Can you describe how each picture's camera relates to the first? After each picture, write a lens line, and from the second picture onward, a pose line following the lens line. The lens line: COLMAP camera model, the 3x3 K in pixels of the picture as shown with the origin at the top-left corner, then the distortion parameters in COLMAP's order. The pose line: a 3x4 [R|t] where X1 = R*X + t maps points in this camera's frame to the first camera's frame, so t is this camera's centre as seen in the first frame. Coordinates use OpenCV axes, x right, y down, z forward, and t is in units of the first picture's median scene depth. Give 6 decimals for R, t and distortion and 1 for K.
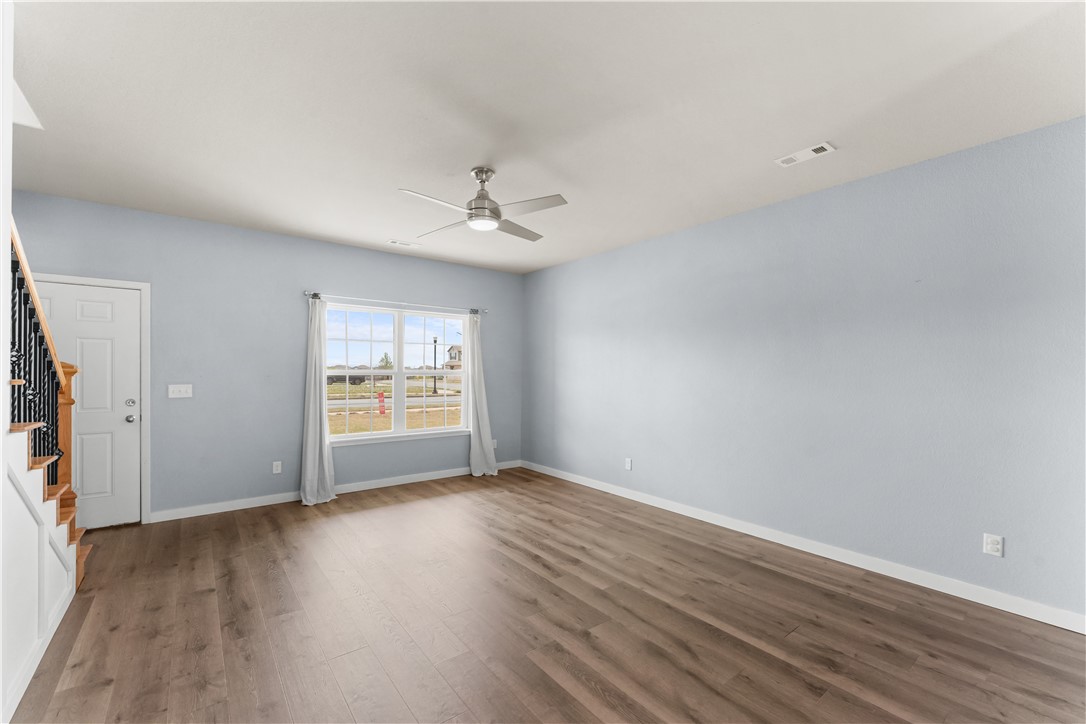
lens RADIAL K [[443.9, 0, 540.6], [0, 443.9, 375.0], [0, 0, 1]] dist [0.000902, 0.000081]
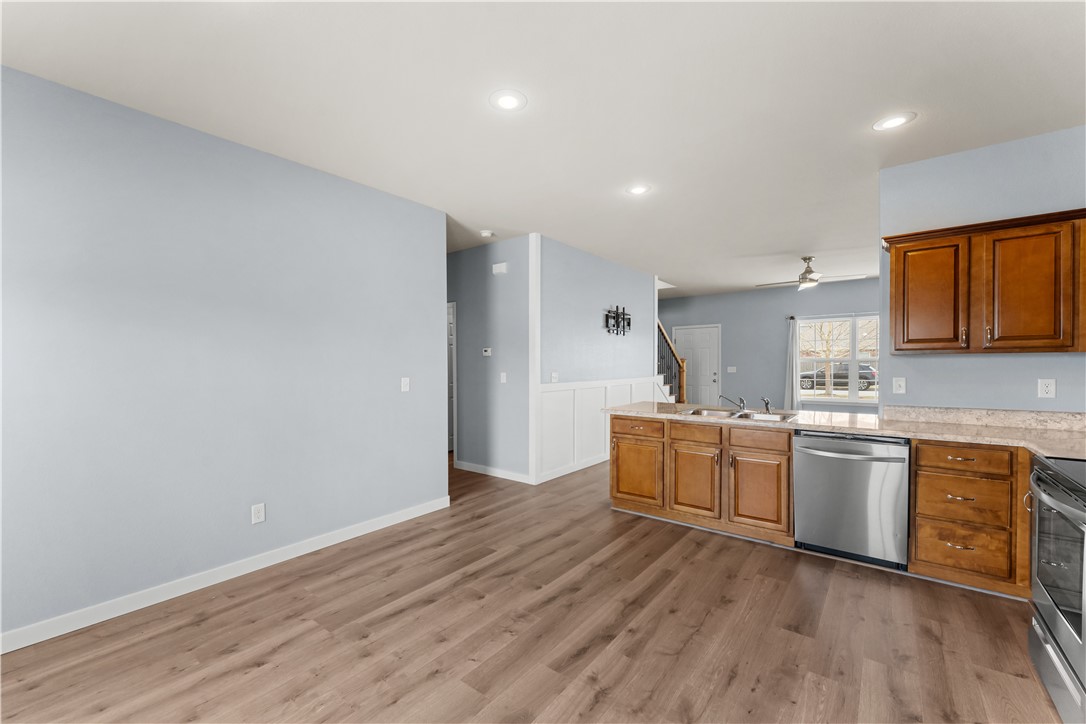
lens RADIAL K [[443.1, 0, 543.4], [0, 443.1, 372.9], [0, 0, 1]] dist [0.001065, 0.000187]
pose [[0.244829, 0.012519, -0.969485, 1.311227], [0.003958, 0.999895, 0.013911, 0.019311], [0.969558, -0.007243, 0.244754, -0.549805]]
